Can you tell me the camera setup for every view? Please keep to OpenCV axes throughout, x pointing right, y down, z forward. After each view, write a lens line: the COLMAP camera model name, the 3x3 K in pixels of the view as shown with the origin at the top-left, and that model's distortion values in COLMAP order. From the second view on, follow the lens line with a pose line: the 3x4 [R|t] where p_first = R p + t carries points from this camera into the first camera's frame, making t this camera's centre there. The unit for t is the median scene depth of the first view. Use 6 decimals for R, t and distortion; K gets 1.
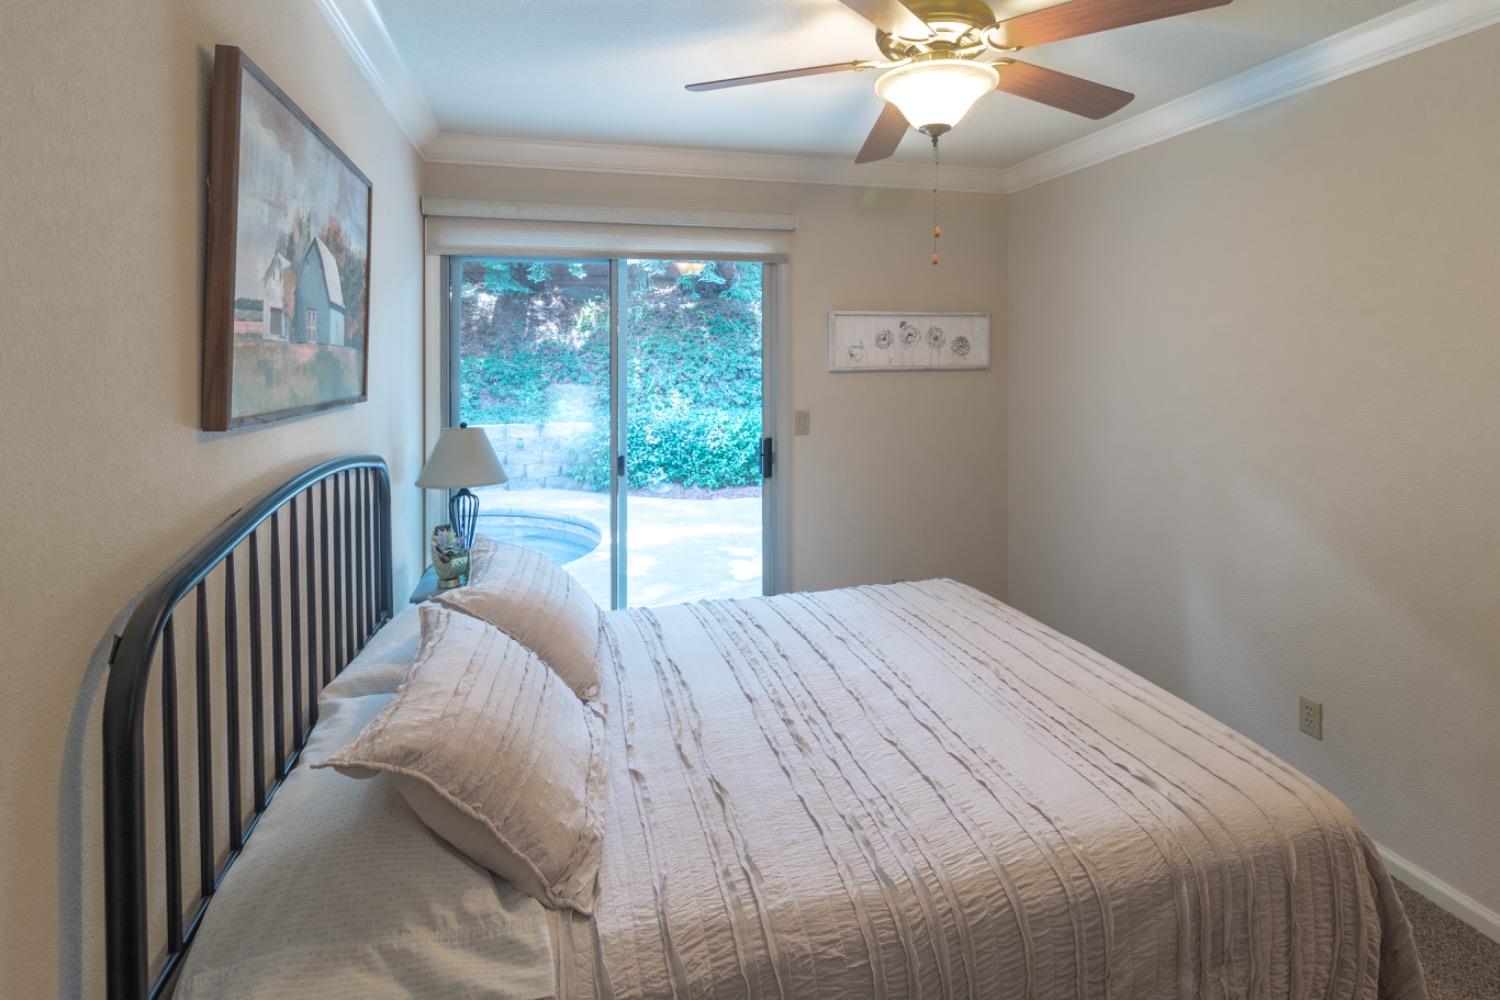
lens RADIAL K [[715.7, 0, 750.0], [0, 715.7, 500.0], [0, 0, 1]] dist [-0.000147, 0.000022]
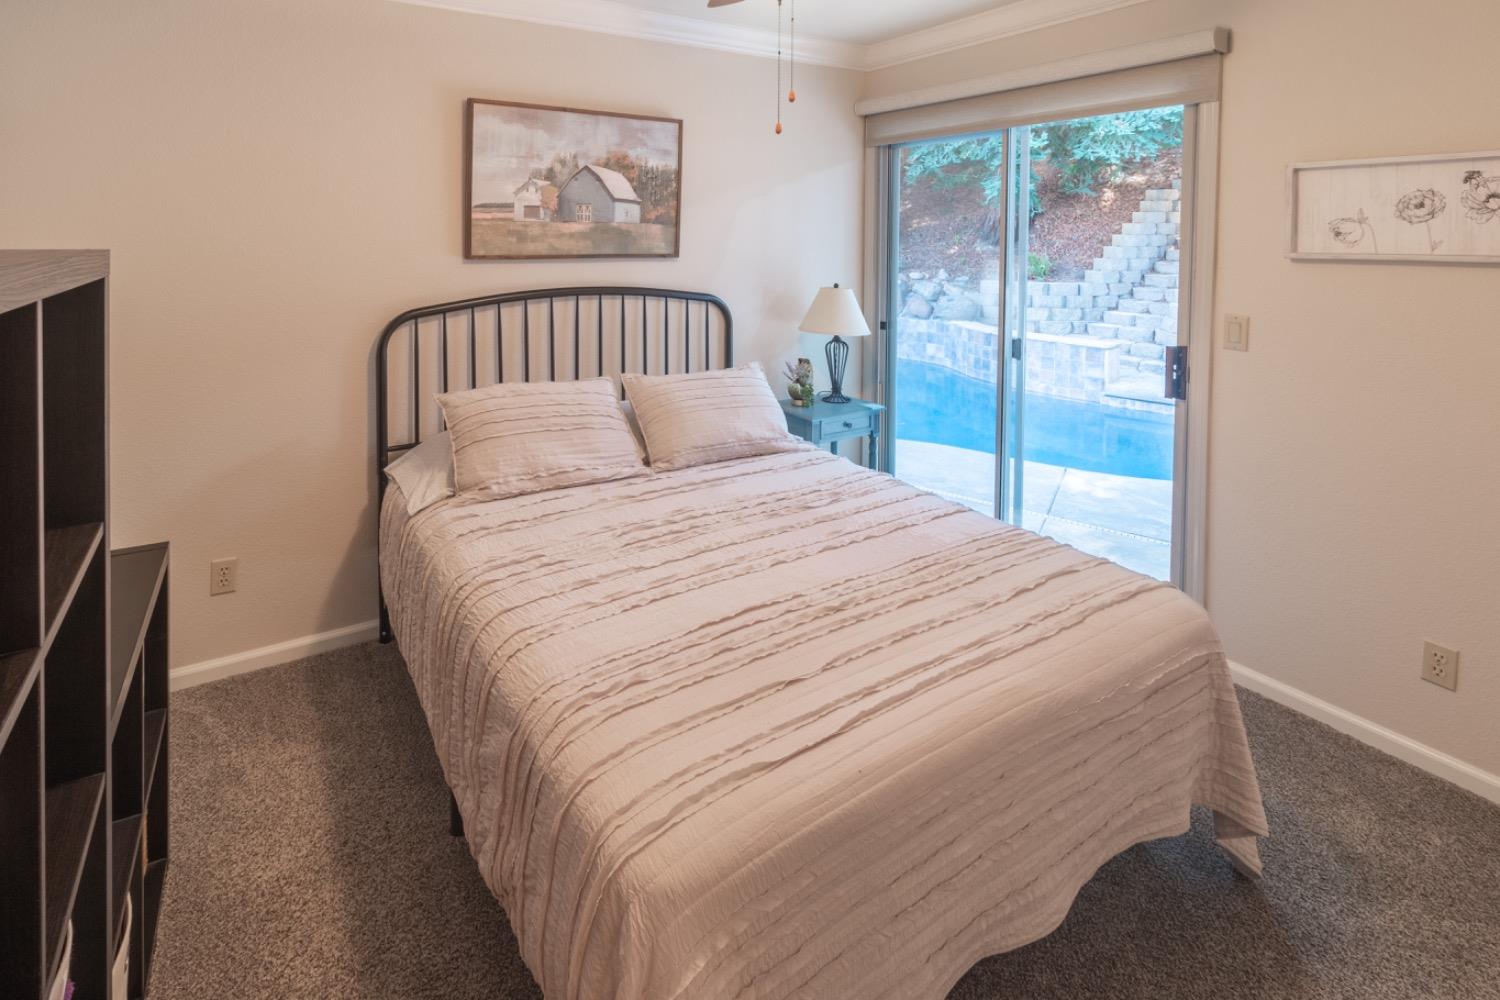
lens RADIAL K [[715.7, 0, 750.0], [0, 715.7, 500.0], [0, 0, 1]] dist [-0.000147, 0.000022]
pose [[0.321407, 0.334257, -0.885985, 0.608676], [-0.194611, 0.938973, 0.283649, -0.060068], [0.926728, 0.081255, 0.366842, 0.305469]]
